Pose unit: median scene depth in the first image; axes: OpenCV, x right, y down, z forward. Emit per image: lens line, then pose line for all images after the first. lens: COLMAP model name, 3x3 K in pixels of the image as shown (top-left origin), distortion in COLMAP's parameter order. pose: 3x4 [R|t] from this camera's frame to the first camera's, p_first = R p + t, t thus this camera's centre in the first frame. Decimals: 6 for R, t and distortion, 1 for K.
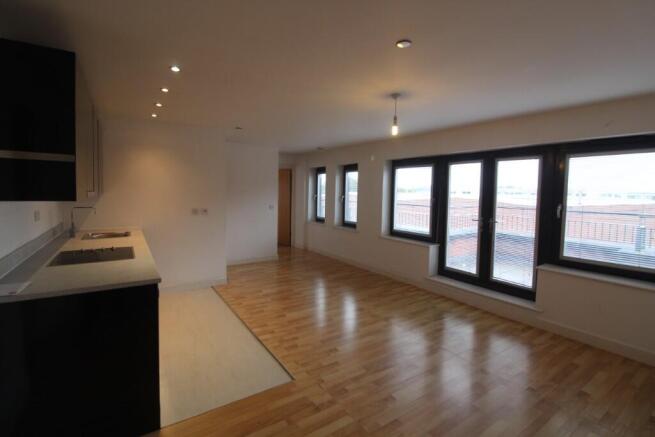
lens RADIAL K [[303.6, 0, 330.8], [0, 303.6, 207.5], [0, 0, 1]] dist [-0.002406, -0.010476]
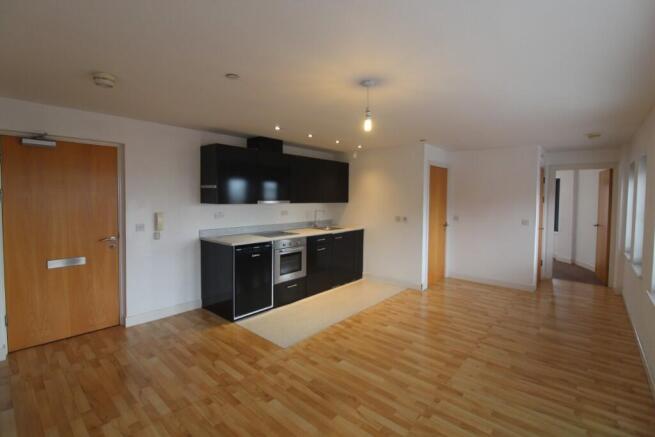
lens RADIAL K [[303.6, 0, 330.8], [0, 303.6, 207.5], [0, 0, 1]] dist [-0.002406, -0.010476]
pose [[0.257114, 0.017204, -0.966228, 0.748504], [-0.056423, 0.998403, 0.002763, -0.022867], [0.964732, 0.053807, 0.257675, 0.542965]]
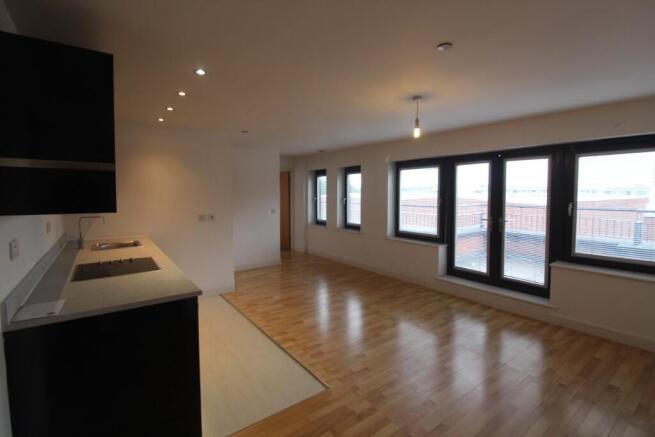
lens RADIAL K [[303.6, 0, 330.8], [0, 303.6, 207.5], [0, 0, 1]] dist [-0.002406, -0.010476]
pose [[0.998705, -0.022742, 0.045511, -0.094688], [0.022968, 0.999726, -0.004440, -0.007335], [-0.045398, 0.005479, 0.998954, 0.011974]]
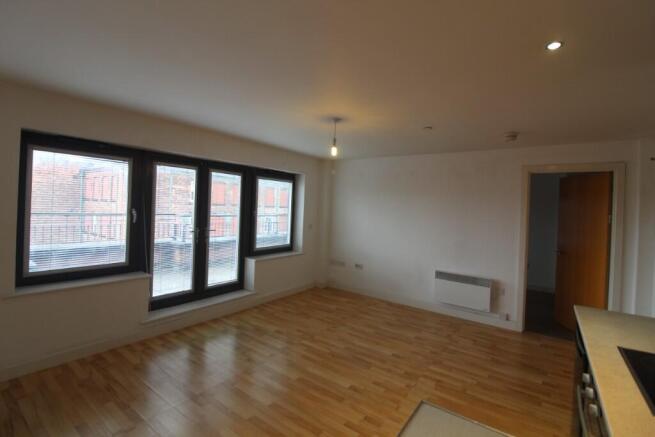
lens RADIAL K [[303.6, 0, 330.8], [0, 303.6, 207.5], [0, 0, 1]] dist [-0.002406, -0.010476]
pose [[-0.342786, -0.032622, 0.938847, -0.612851], [0.003622, 0.999344, 0.036046, -0.072077], [-0.939407, 0.015756, -0.342443, 1.060749]]
